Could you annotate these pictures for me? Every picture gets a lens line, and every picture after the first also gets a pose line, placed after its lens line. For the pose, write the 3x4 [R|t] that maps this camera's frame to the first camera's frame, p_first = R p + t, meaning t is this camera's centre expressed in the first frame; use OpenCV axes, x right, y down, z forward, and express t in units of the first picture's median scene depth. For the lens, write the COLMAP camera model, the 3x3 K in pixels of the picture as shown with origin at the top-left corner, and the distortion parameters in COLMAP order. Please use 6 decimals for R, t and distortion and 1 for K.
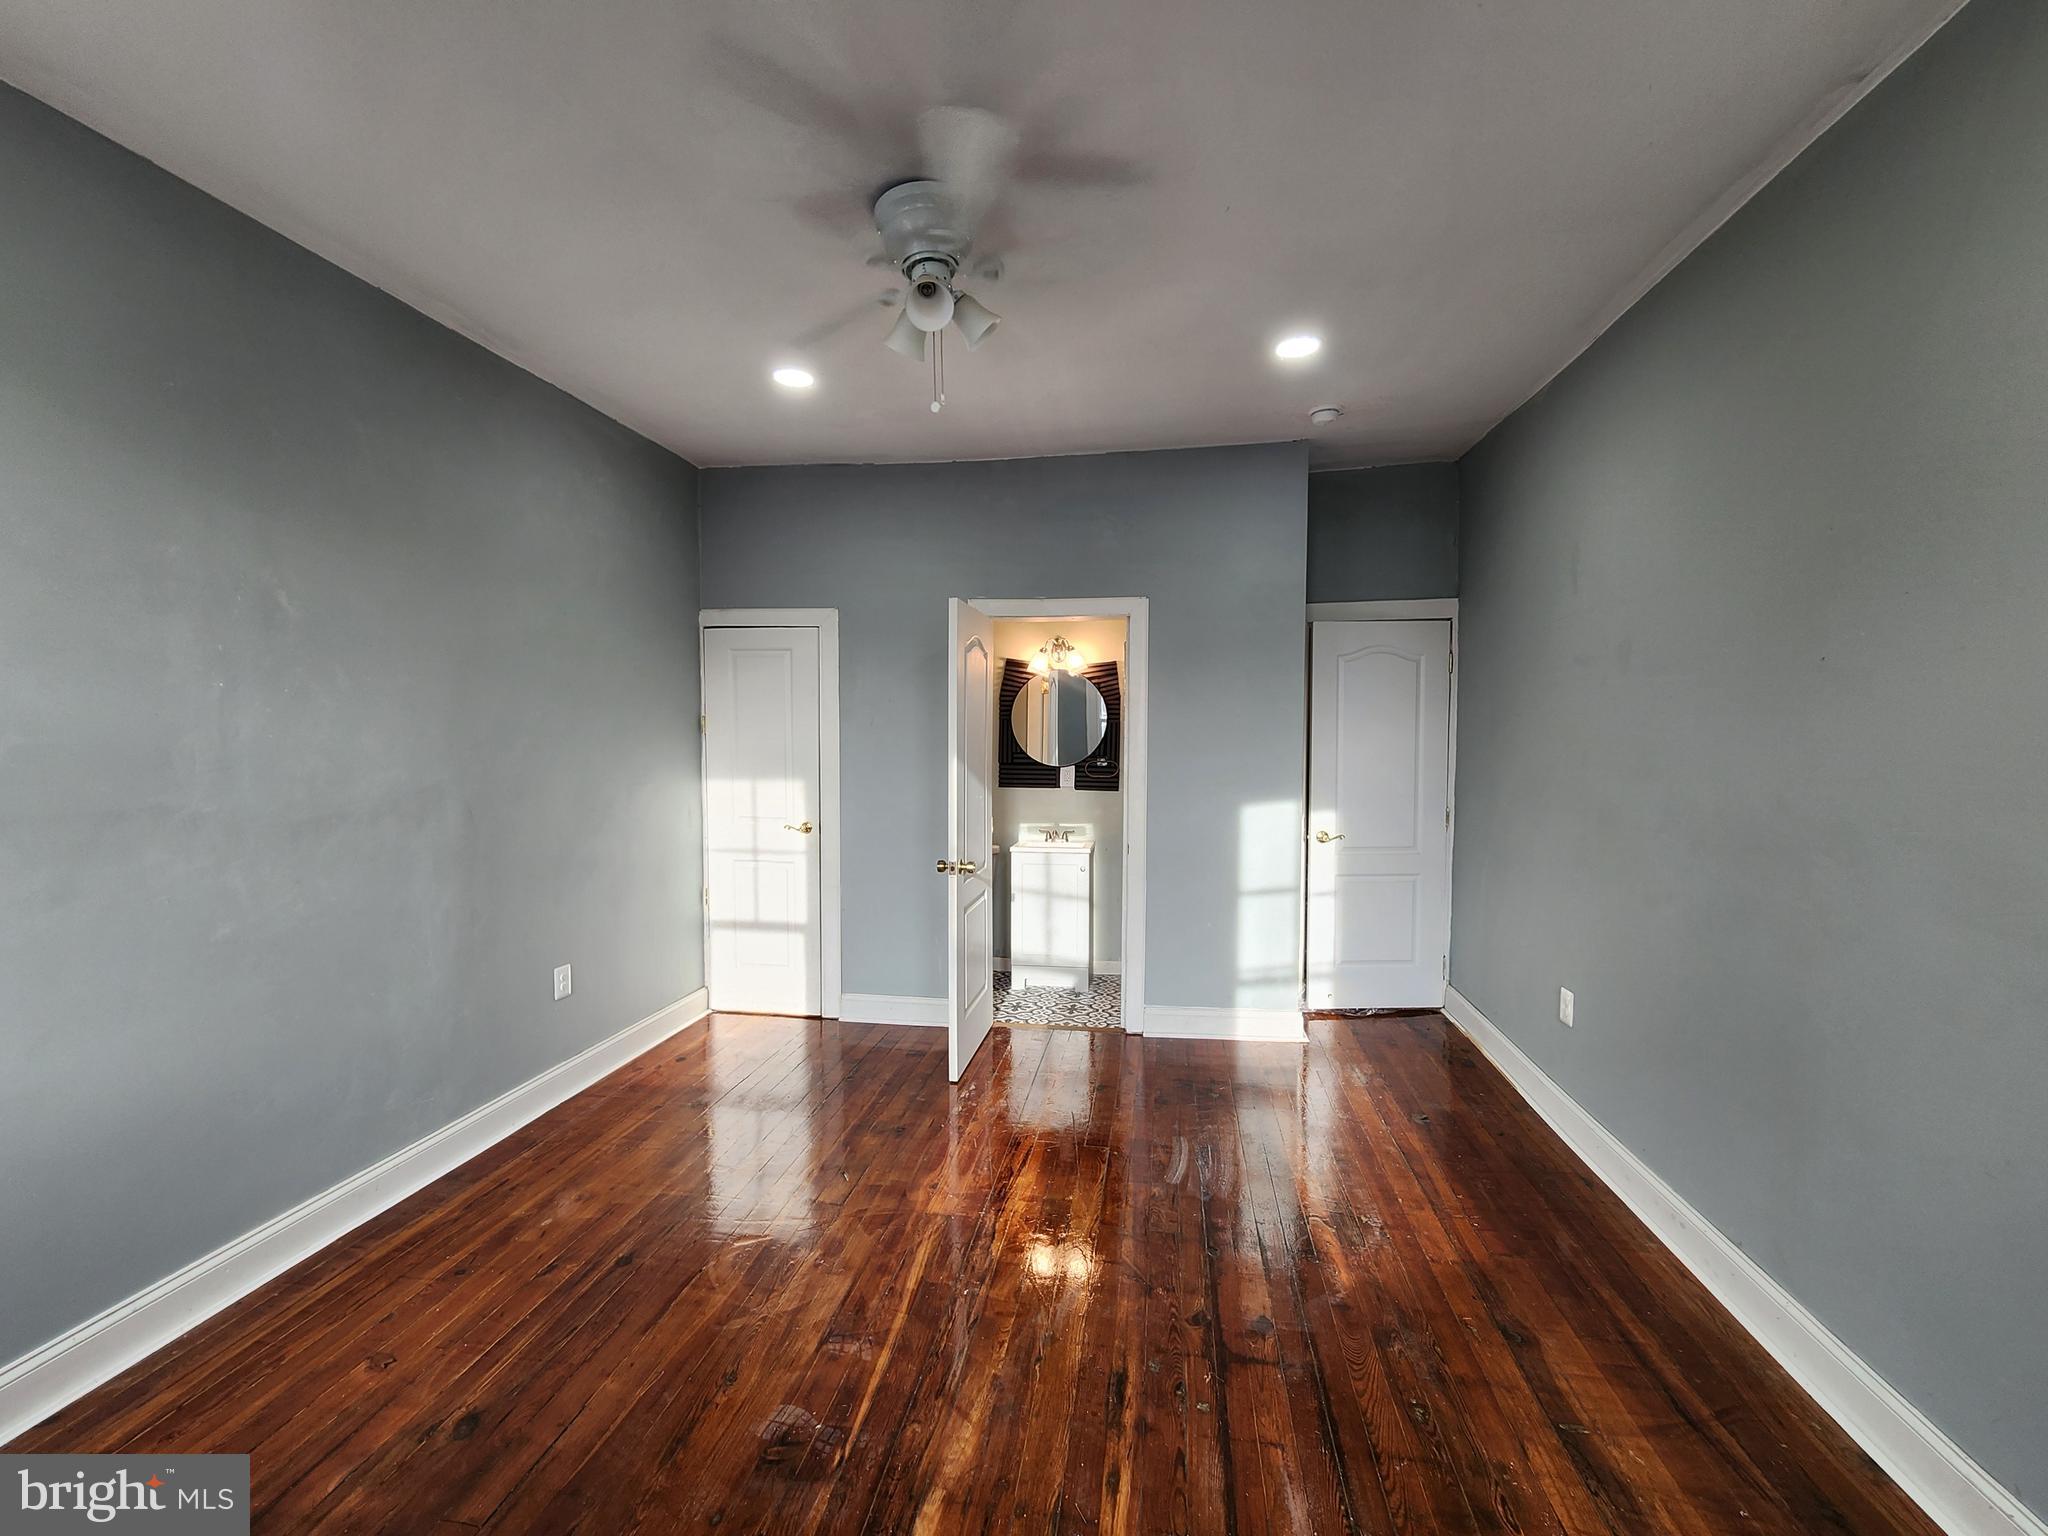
lens RADIAL K [[840.8, 0, 1043.3], [0, 840.8, 768.8], [0, 0, 1]] dist [-0.001600, 0.000099]
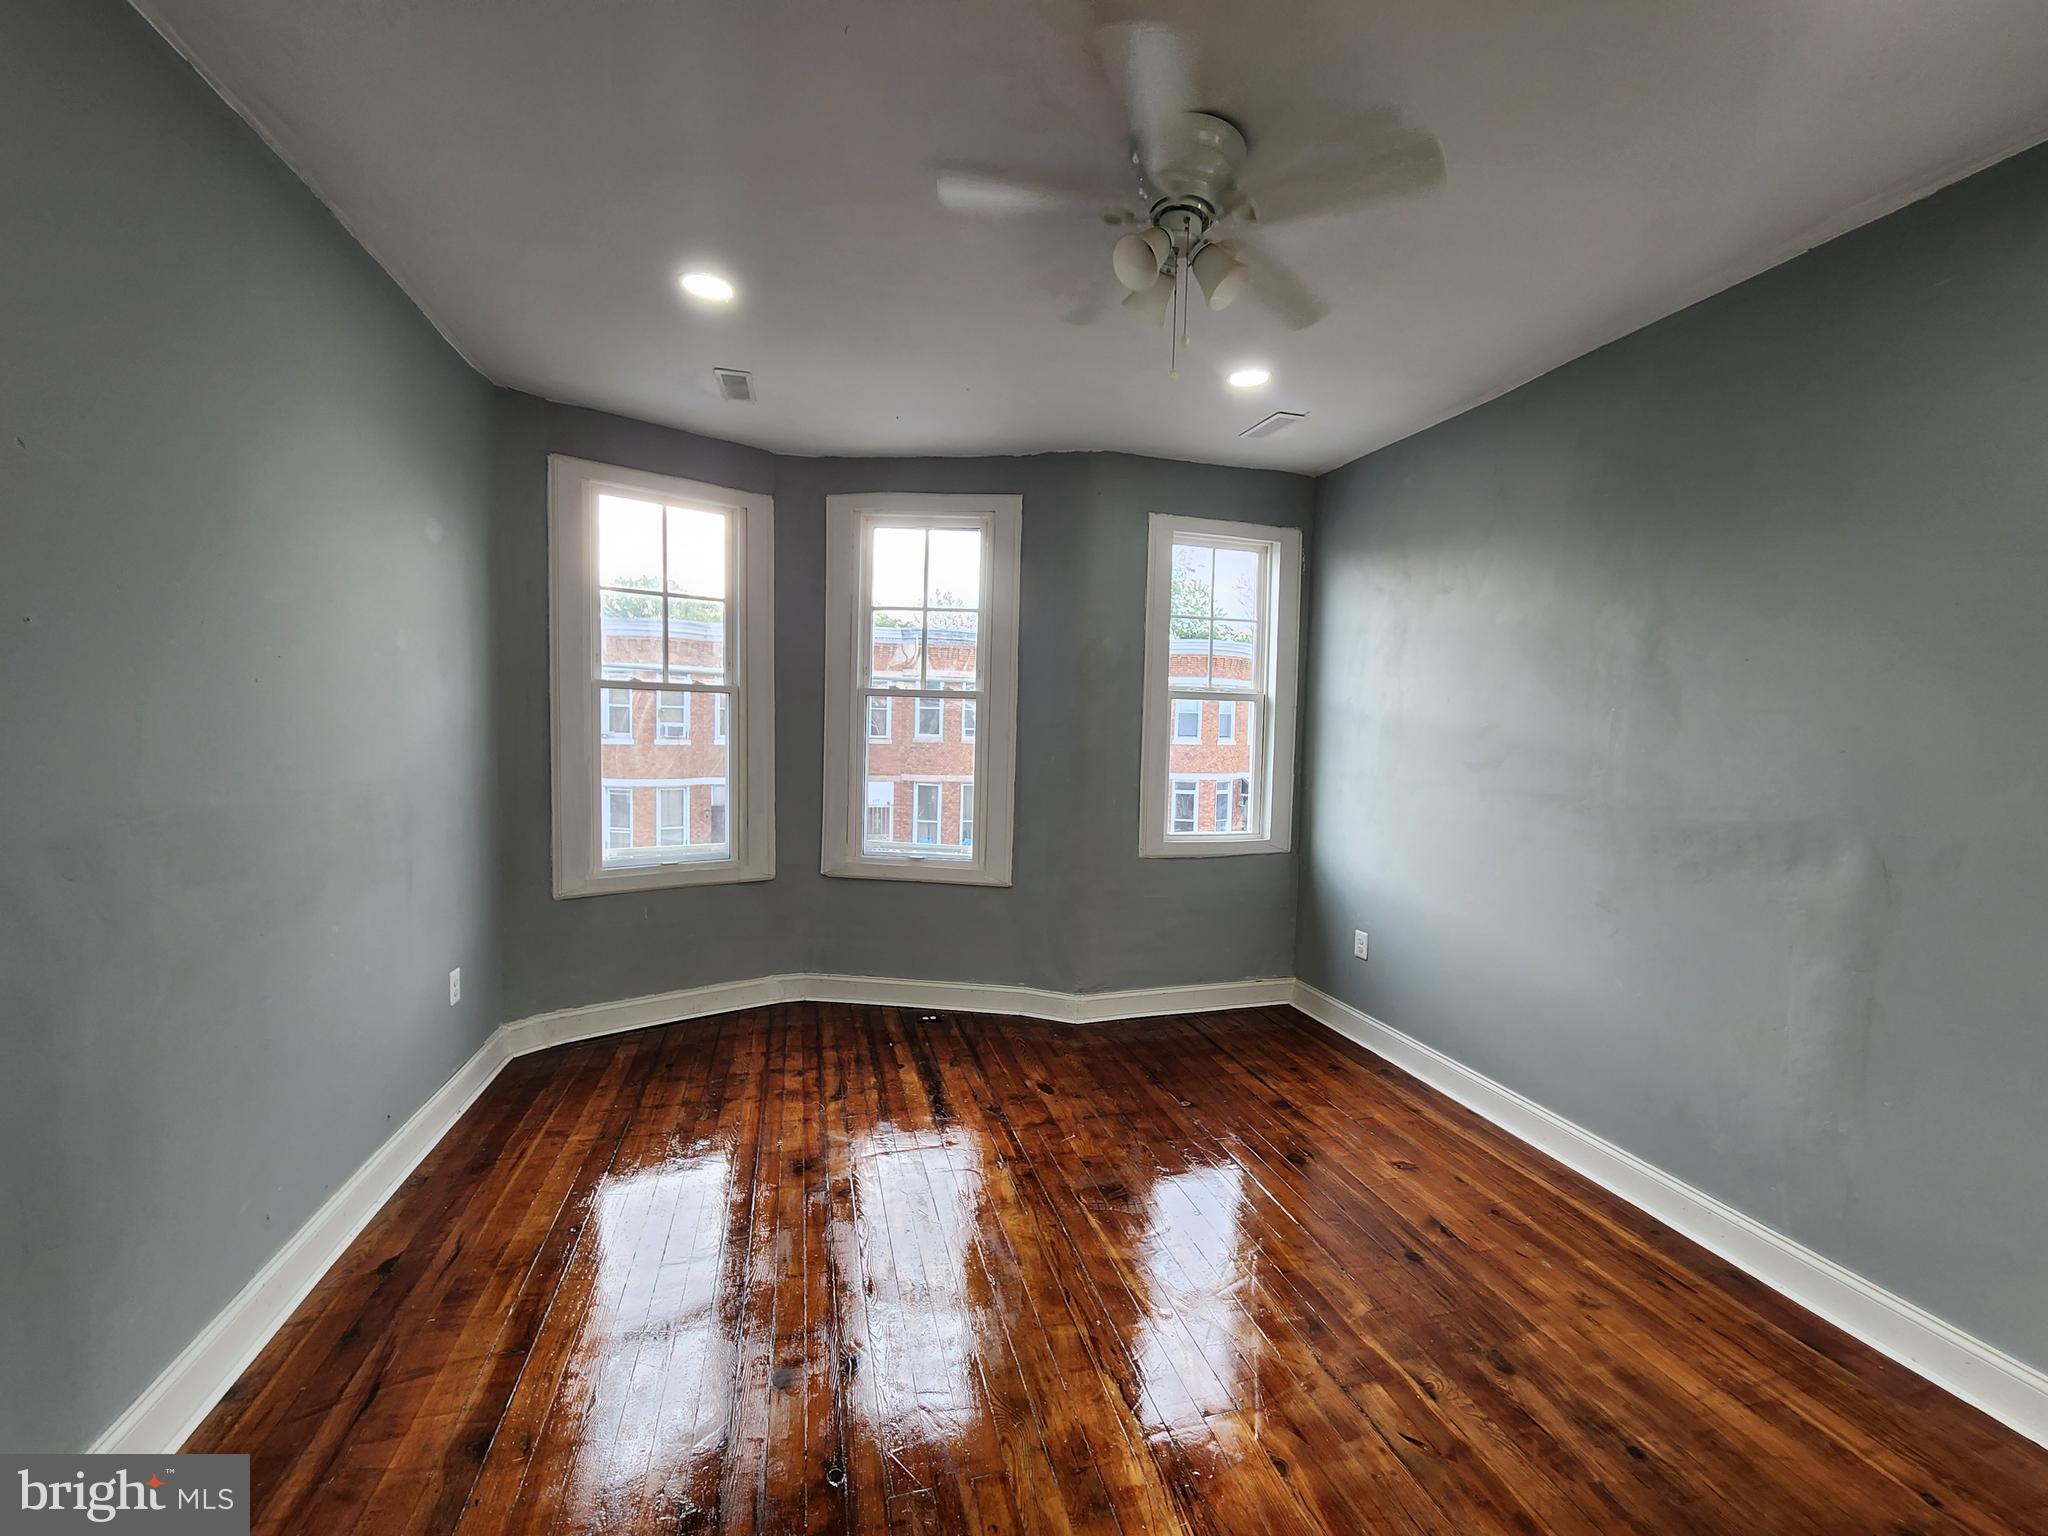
lens RADIAL K [[845.3, 0, 1040.2], [0, 845.3, 771.6], [0, 0, 1]] dist [-0.003890, 0.001395]
pose [[-0.914443, 0.001705, -0.404710, 0.332406], [-0.041556, 0.994310, 0.098084, -0.088222], [0.402575, 0.106511, -0.909170, 1.656330]]
